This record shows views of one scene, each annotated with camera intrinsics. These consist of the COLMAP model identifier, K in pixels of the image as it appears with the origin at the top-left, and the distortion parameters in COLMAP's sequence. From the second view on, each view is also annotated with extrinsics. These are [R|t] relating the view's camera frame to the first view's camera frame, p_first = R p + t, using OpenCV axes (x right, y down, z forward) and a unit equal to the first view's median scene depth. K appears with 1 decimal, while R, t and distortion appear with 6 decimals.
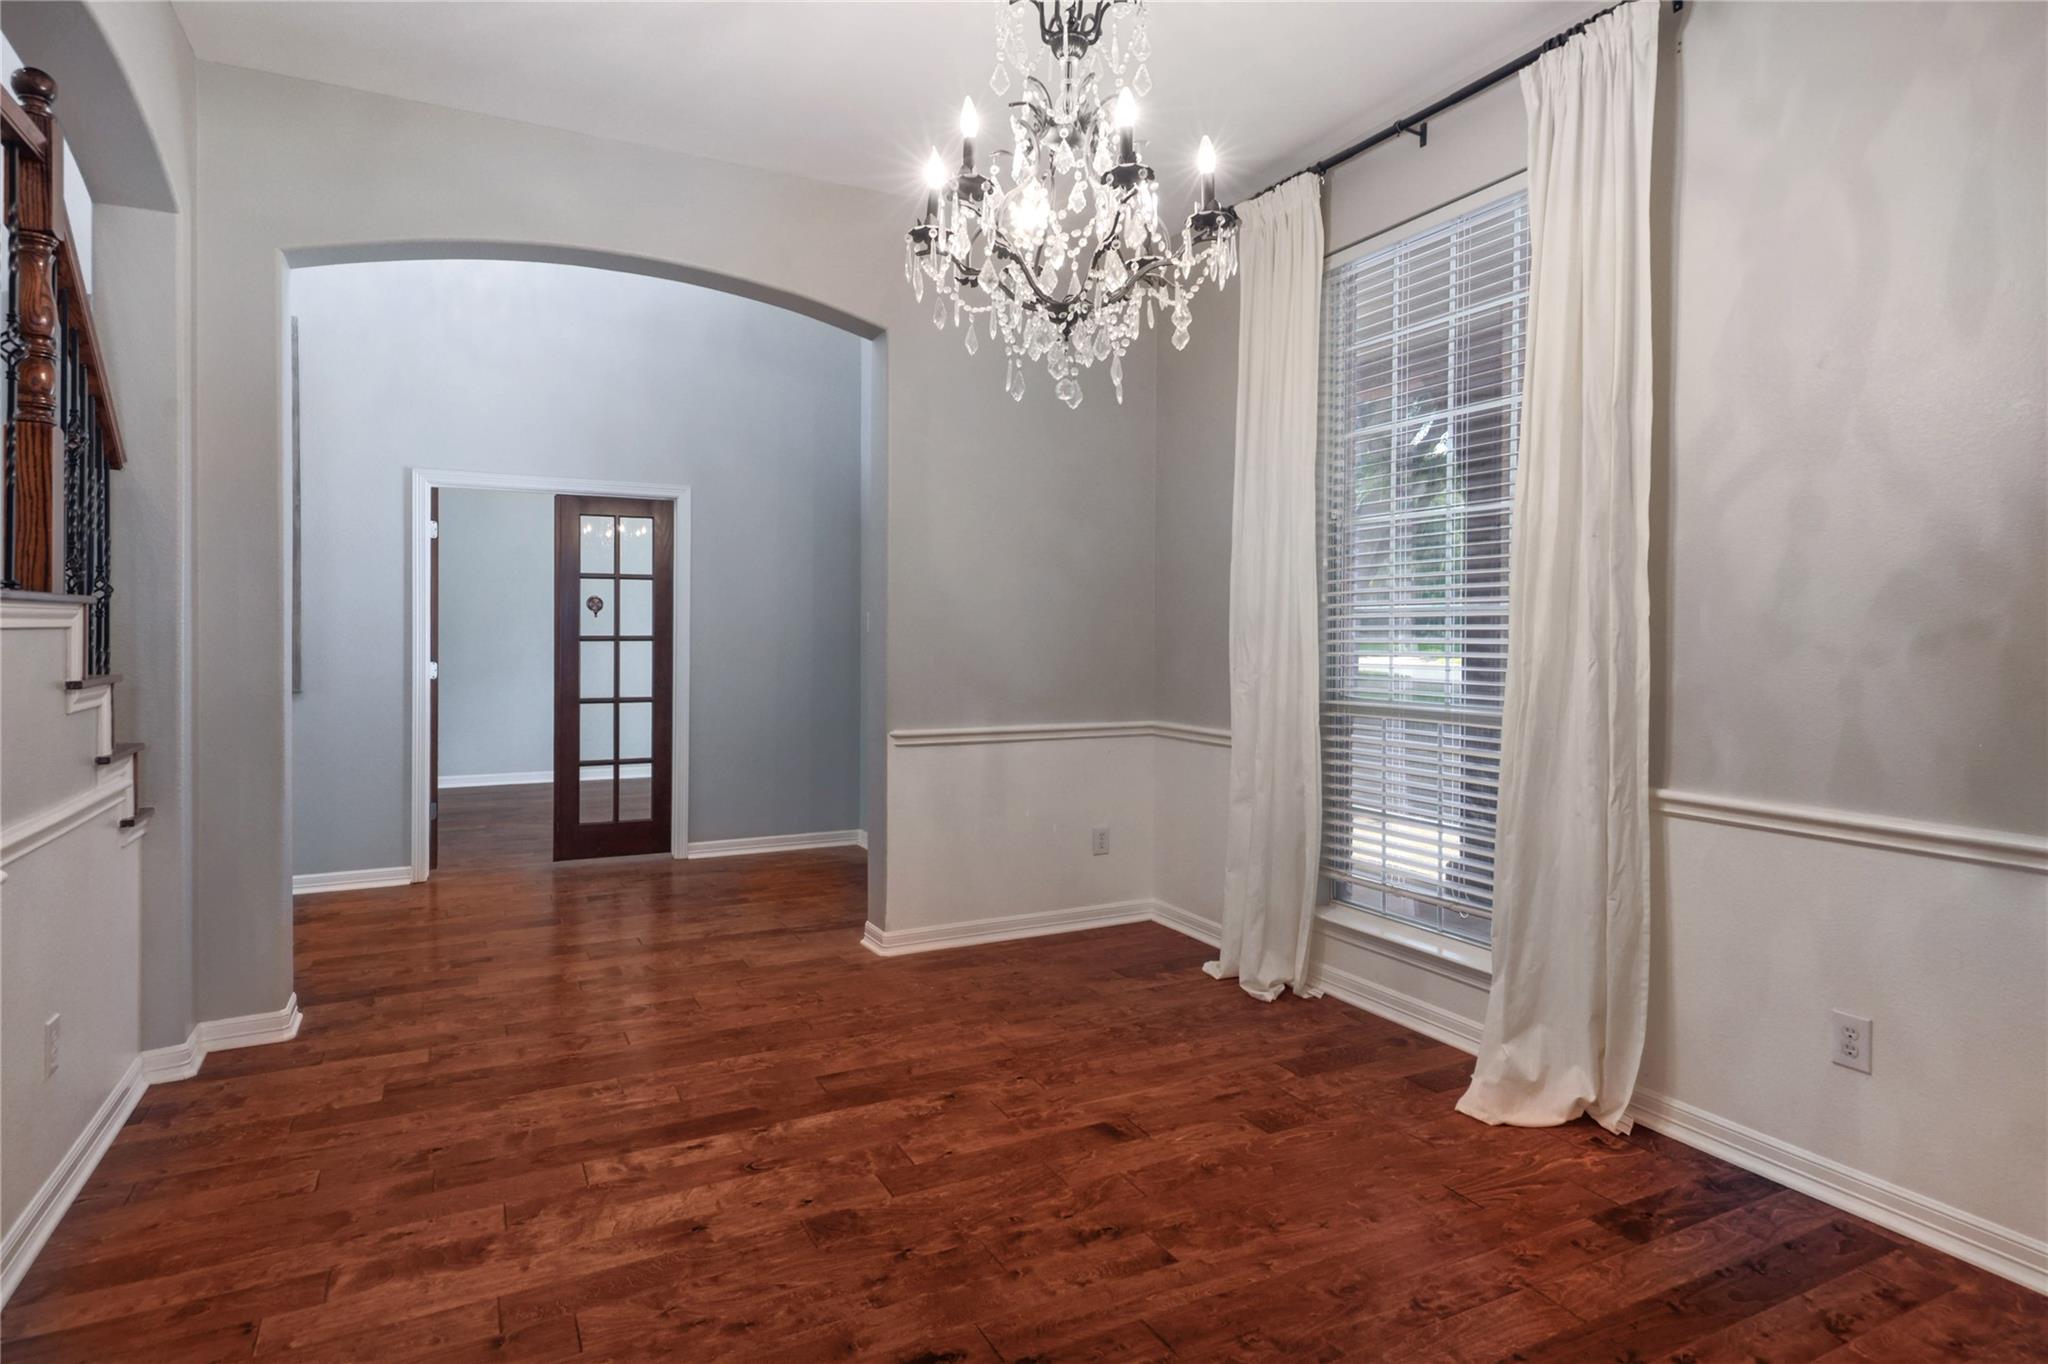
lens RADIAL K [[1080.5, 0, 1002.6], [0, 1080.5, 632.4], [0, 0, 1]] dist [0.013941, -0.000561]
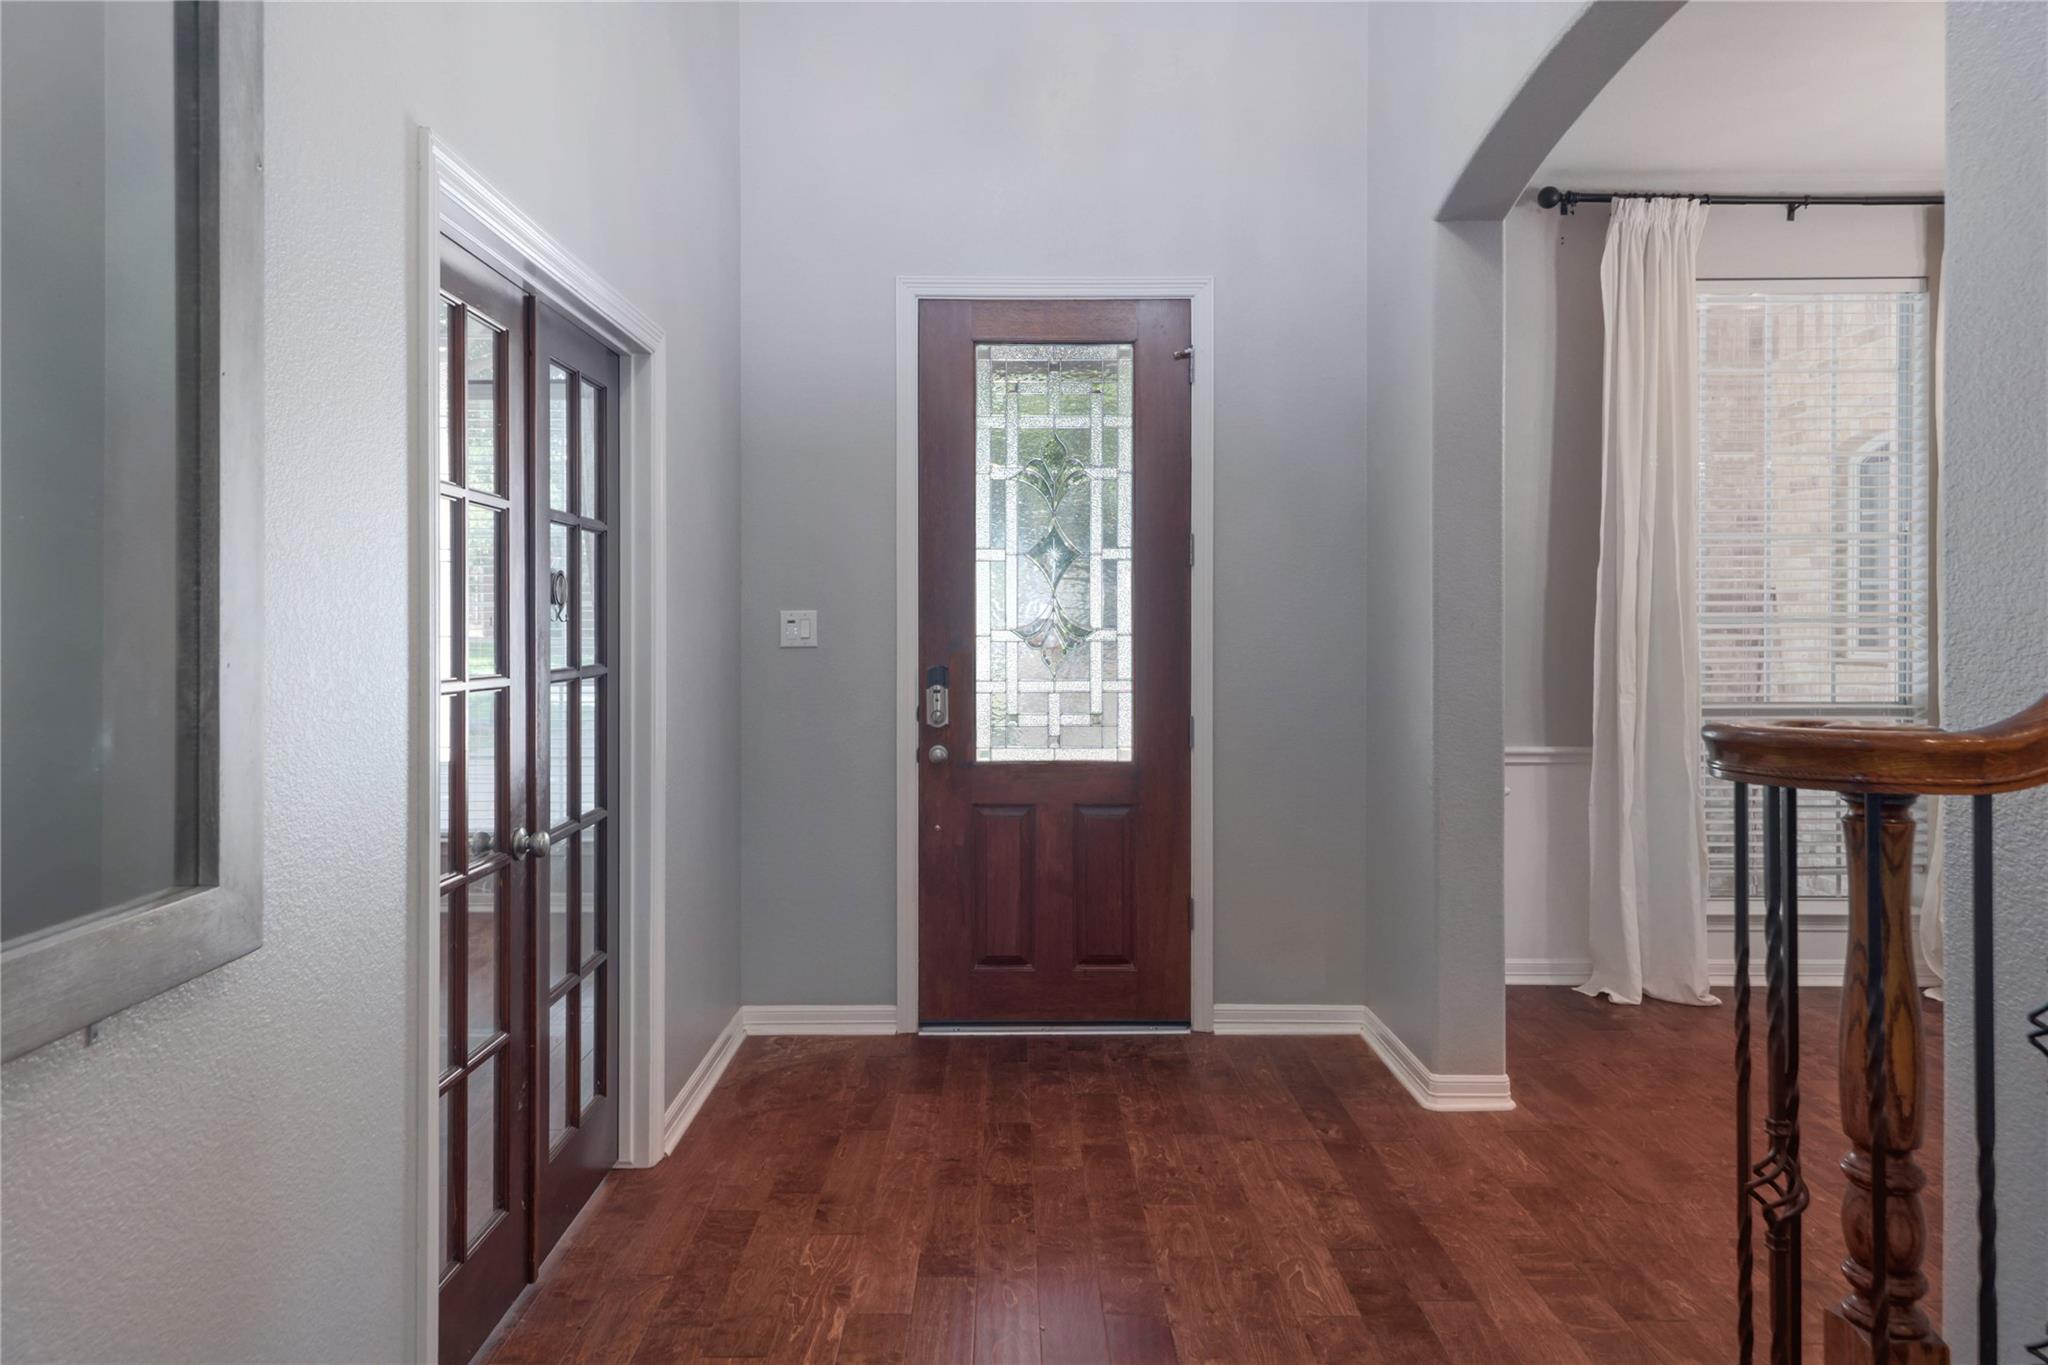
lens RADIAL K [[1322.4, 0, 1030.1], [0, 1322.4, 639.6], [0, 0, 1]] dist [0.013248, -0.000298]
pose [[0.437755, -0.009317, 0.899046, -1.748821], [0.007342, 0.999950, 0.006788, -0.026724], [-0.899064, 0.003629, 0.437802, 1.546915]]
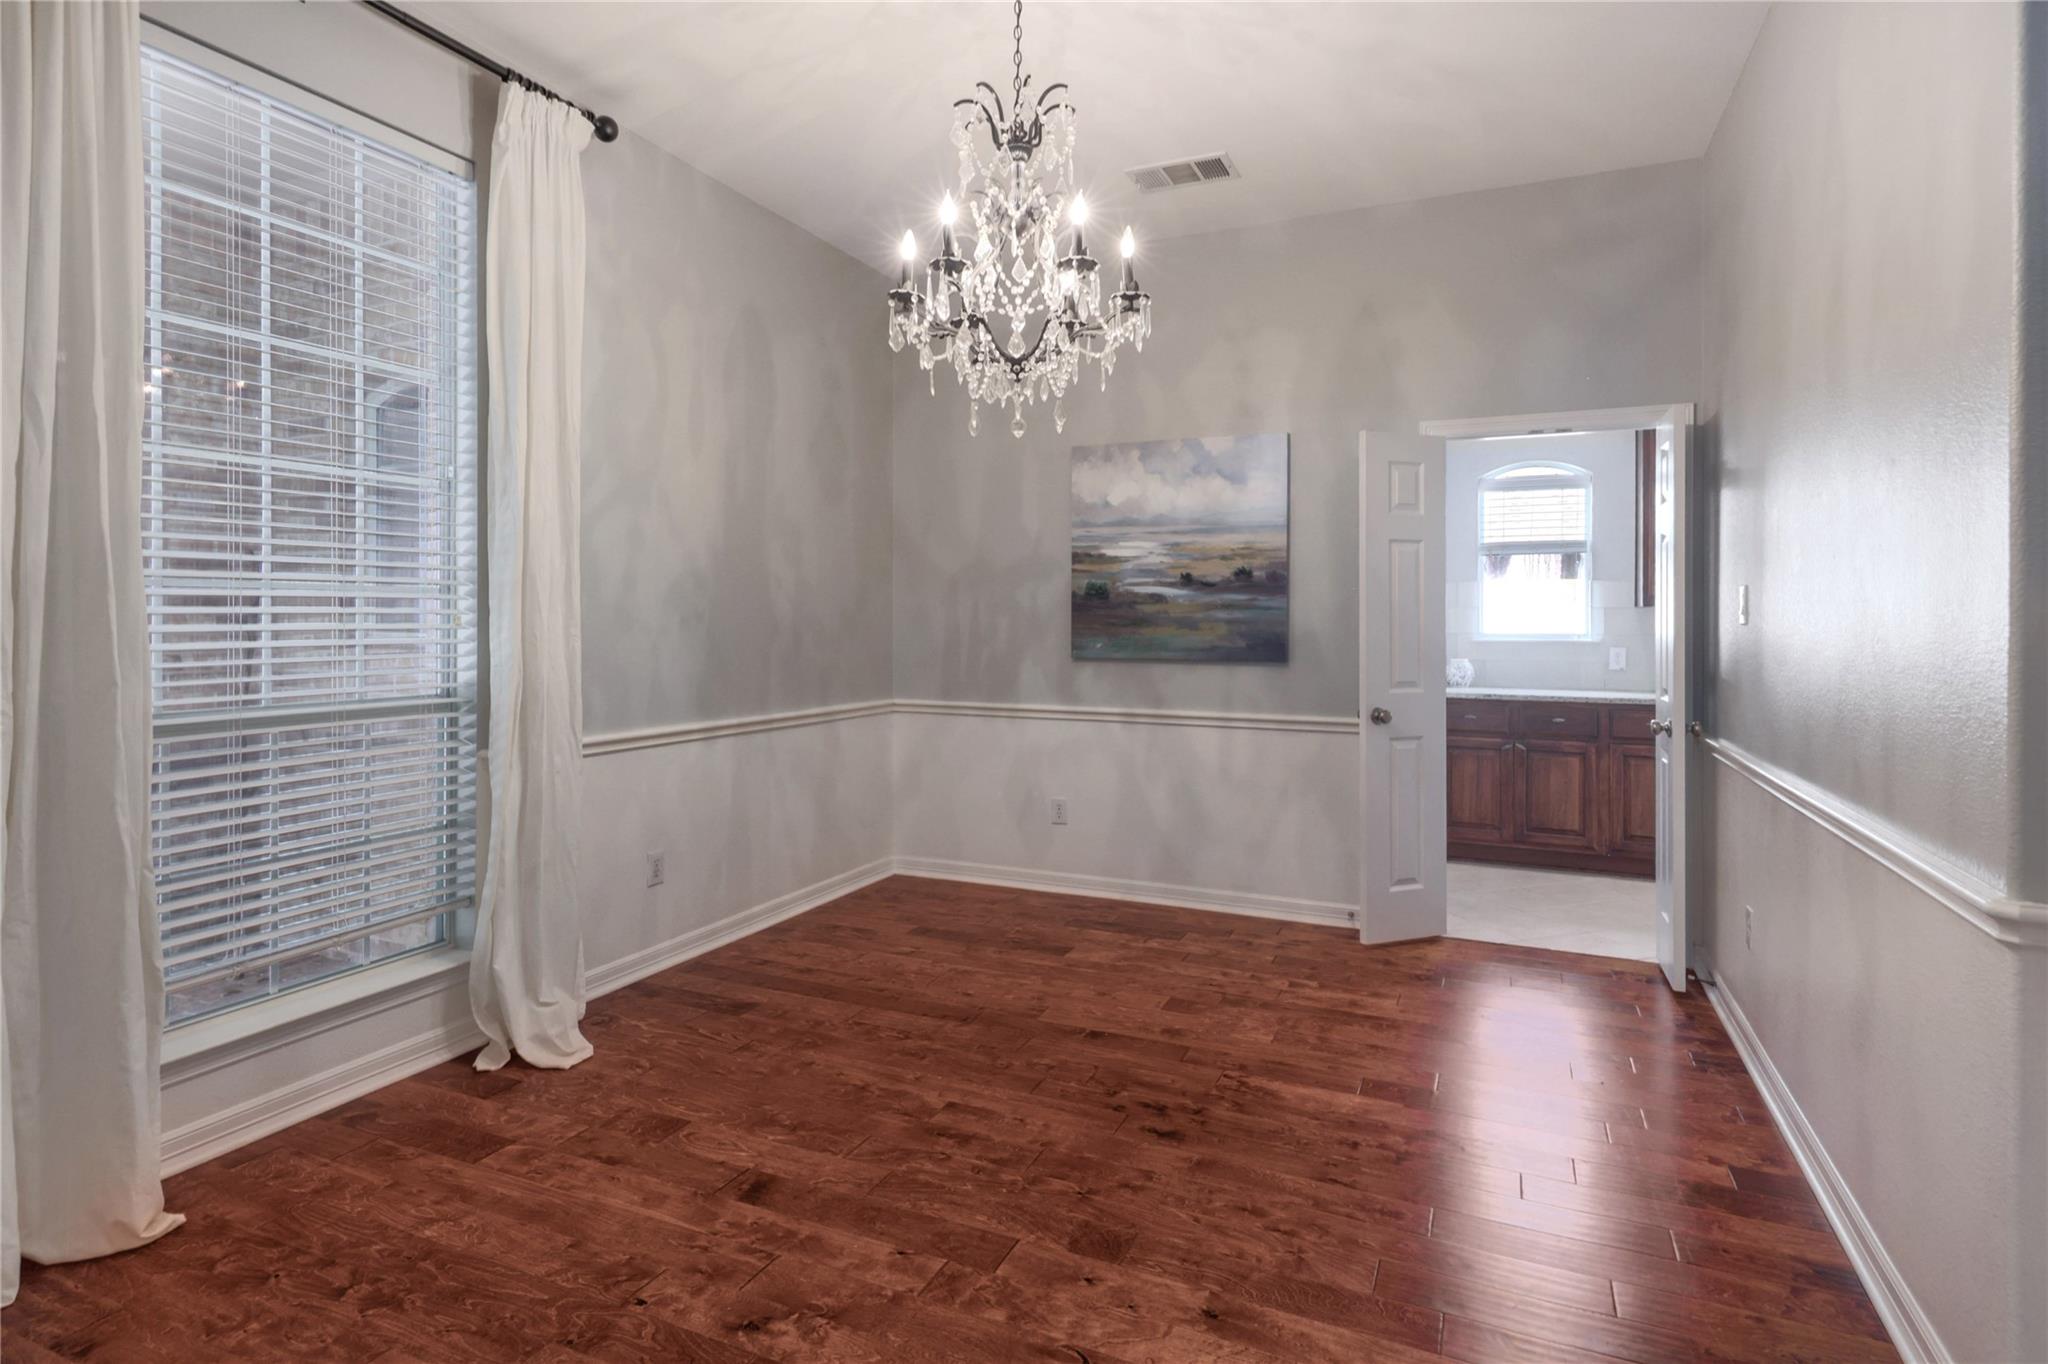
lens RADIAL K [[1080.5, 0, 1002.6], [0, 1080.5, 632.4], [0, 0, 1]] dist [0.013941, -0.000561]
pose [[-0.617039, -0.015894, 0.786772, -0.775708], [-0.006156, 0.999863, 0.015371, -0.006347], [-0.786909, 0.004642, -0.617052, 1.517020]]
